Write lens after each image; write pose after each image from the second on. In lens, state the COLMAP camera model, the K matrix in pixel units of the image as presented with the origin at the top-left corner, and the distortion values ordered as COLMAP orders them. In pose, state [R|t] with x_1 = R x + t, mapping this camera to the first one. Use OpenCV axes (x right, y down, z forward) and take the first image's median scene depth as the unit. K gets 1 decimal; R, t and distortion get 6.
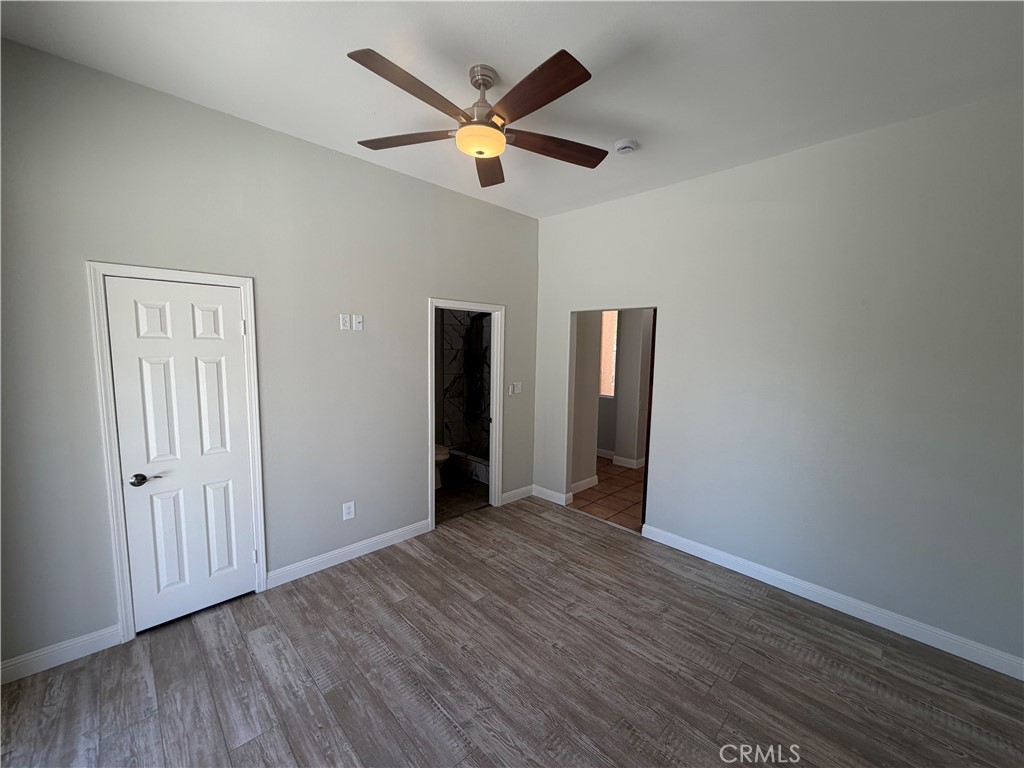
lens RADIAL K [[410.3, 0, 513.7], [0, 410.3, 382.1], [0, 0, 1]] dist [-0.002391, -0.000145]
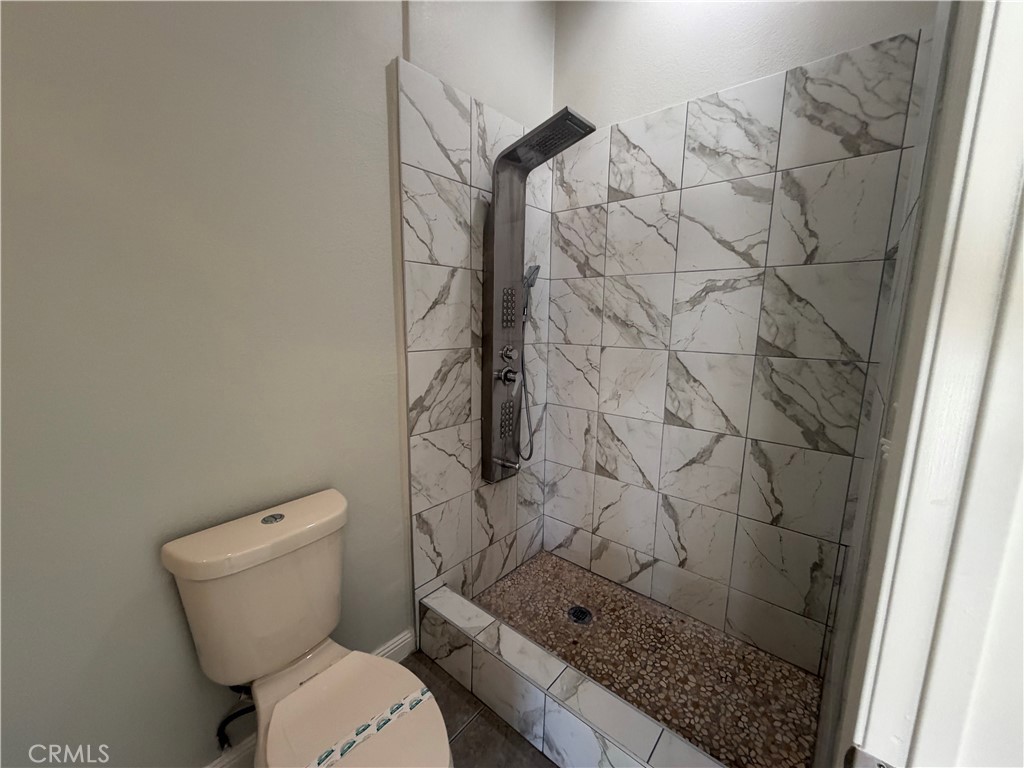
lens RADIAL K [[410.3, 0, 511.0], [0, 410.3, 386.9], [0, 0, 1]] dist [-0.002391, -0.000145]
pose [[0.996397, -0.019227, 0.082602, -0.121027], [0.013670, 0.997638, 0.067322, -0.012521], [-0.083702, -0.065950, 0.994306, 0.700384]]
